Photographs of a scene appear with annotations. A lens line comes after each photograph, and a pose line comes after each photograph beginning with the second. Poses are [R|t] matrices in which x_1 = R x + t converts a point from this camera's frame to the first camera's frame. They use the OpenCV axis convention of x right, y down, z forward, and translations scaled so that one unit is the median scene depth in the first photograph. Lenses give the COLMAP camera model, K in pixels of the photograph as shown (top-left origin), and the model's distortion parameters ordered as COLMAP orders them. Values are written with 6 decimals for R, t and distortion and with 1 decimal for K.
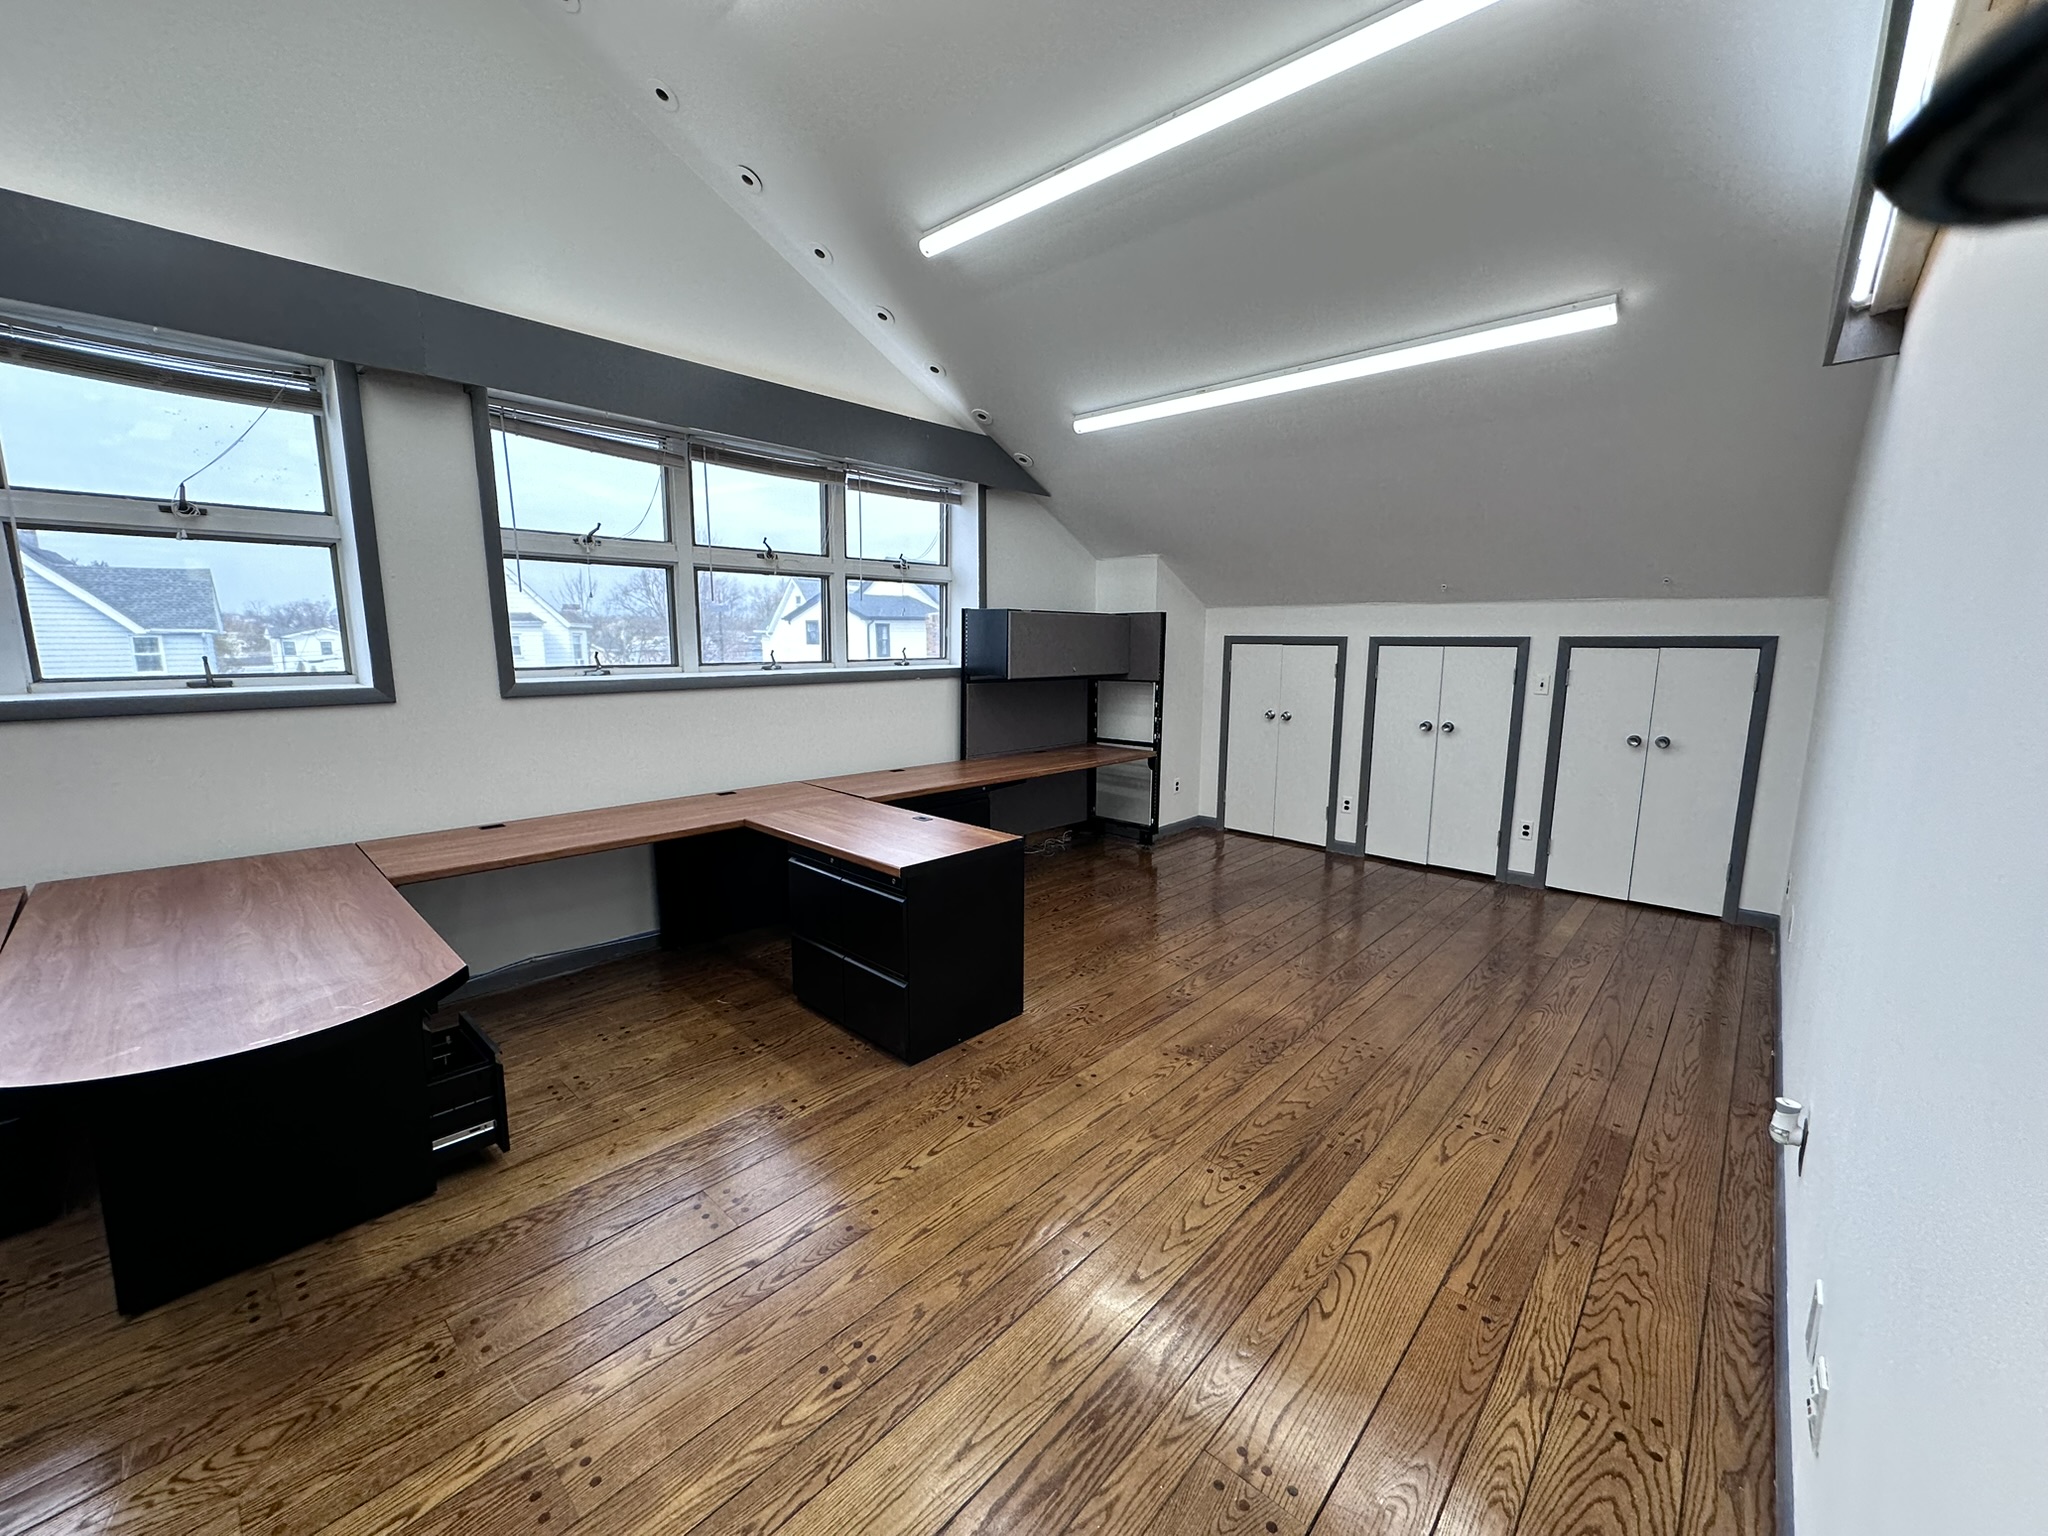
lens RADIAL K [[814.5, 0, 1027.3], [0, 814.5, 766.1], [0, 0, 1]] dist [-0.000685, 0.000447]
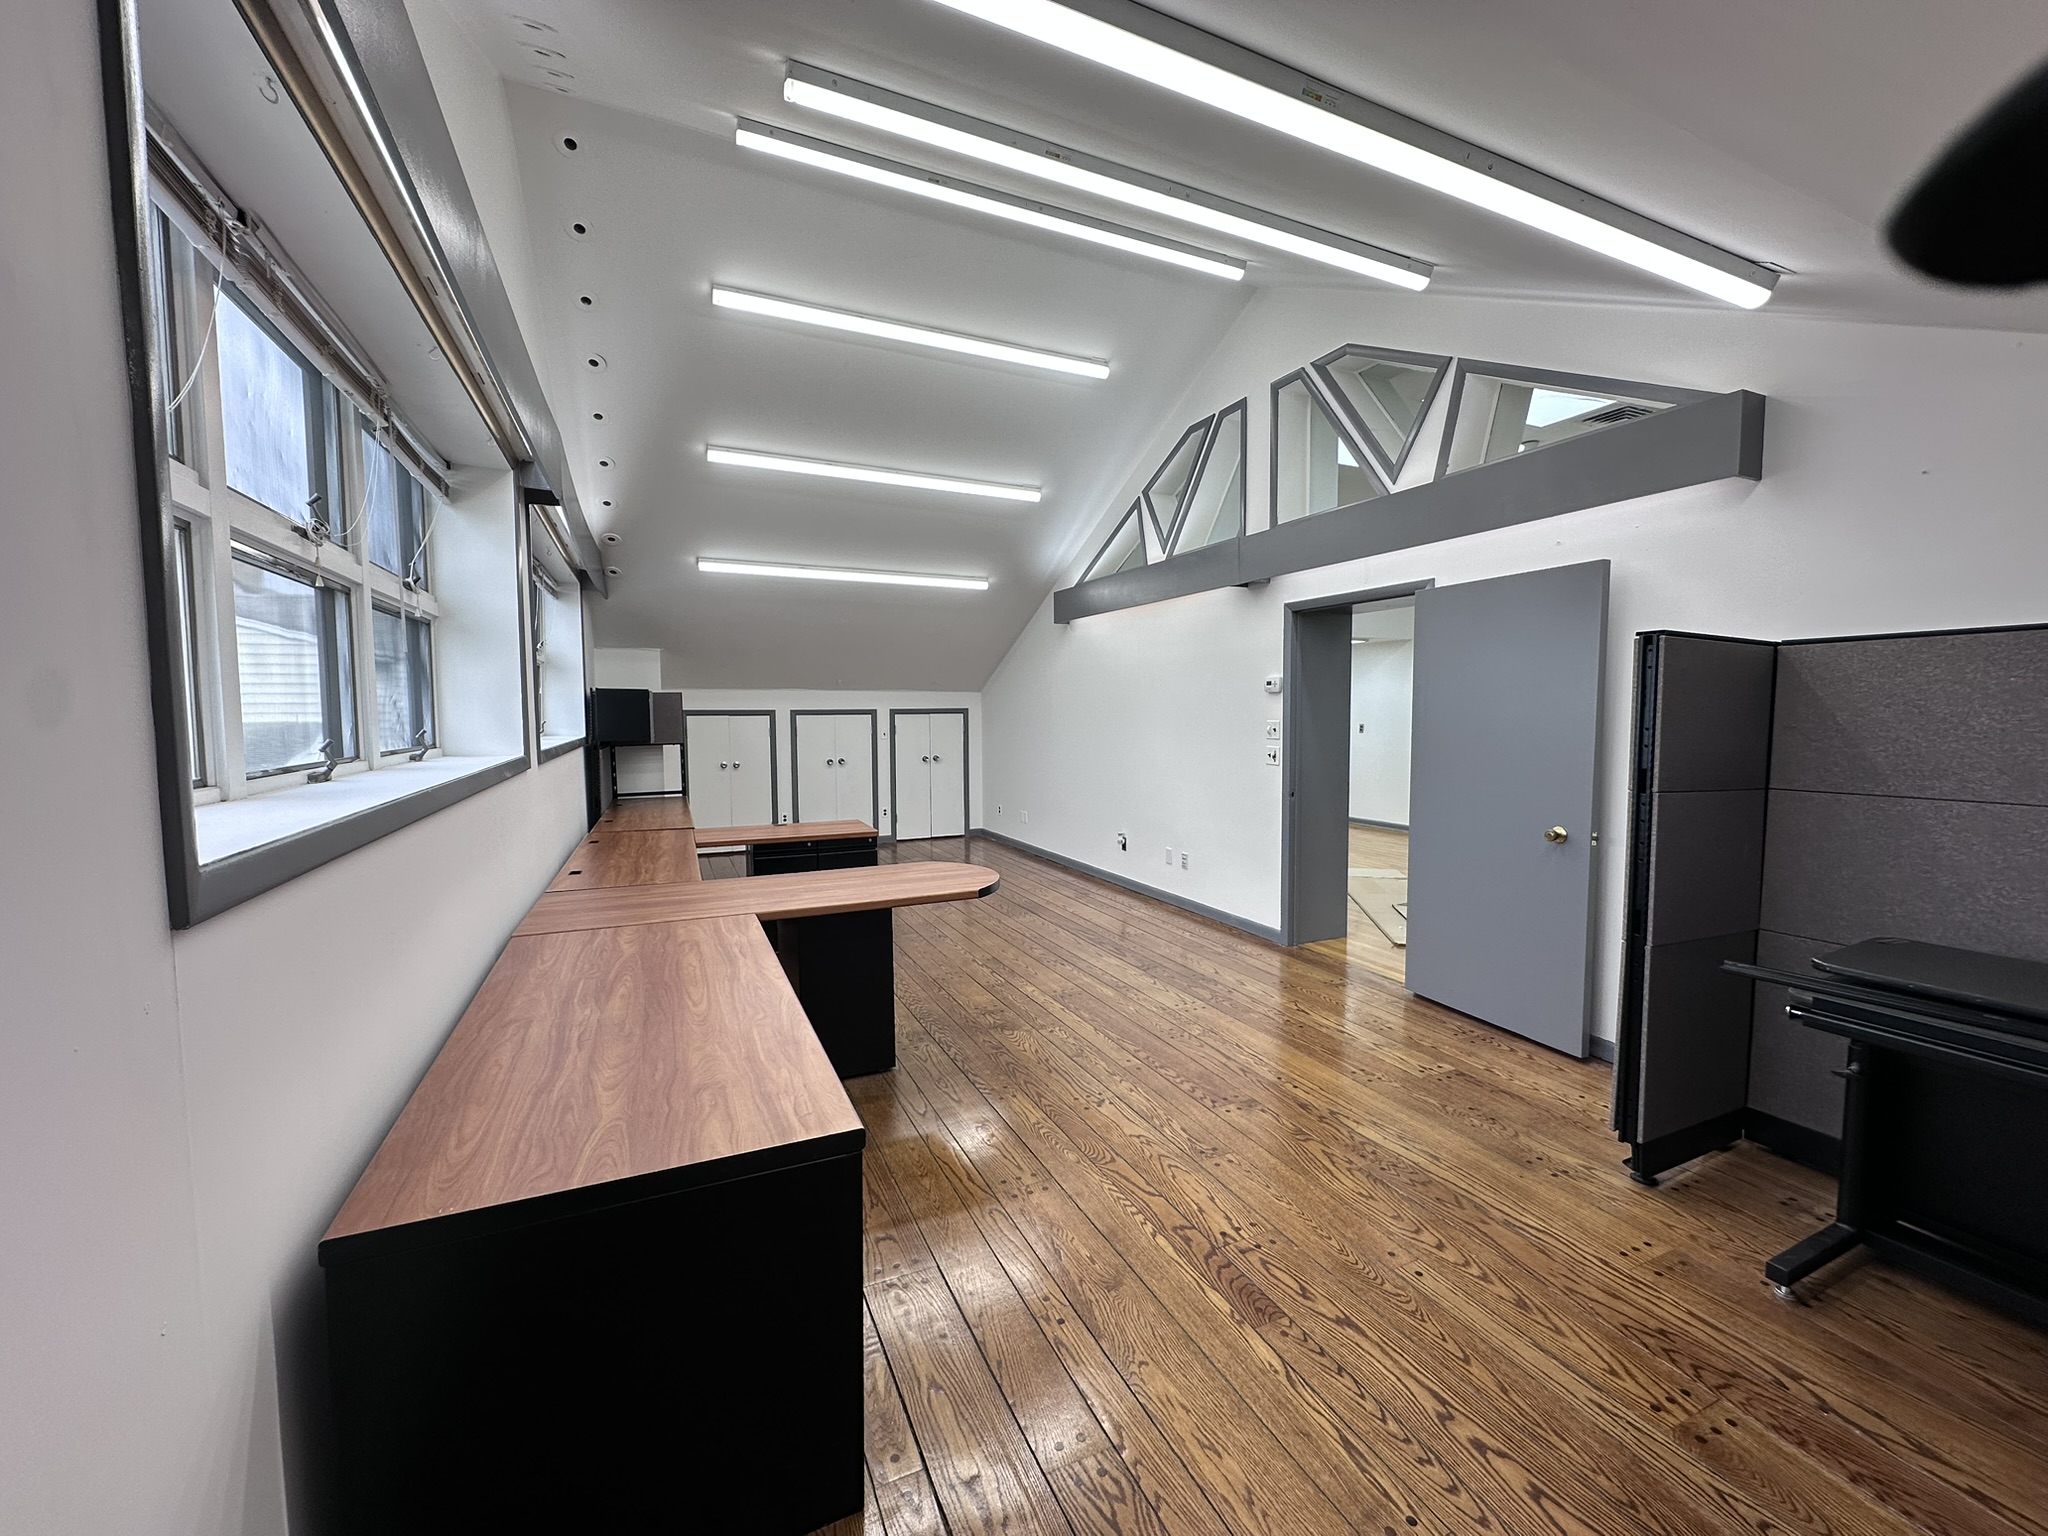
lens RADIAL K [[814.5, 0, 1024.0], [0, 814.5, 766.3], [0, 0, 1]] dist [-0.000685, 0.000447]
pose [[0.391566, -0.068814, 0.917573, -0.951226], [0.152950, 0.988194, 0.008840, 0.007293], [-0.907349, 0.136882, 0.397469, -0.037765]]
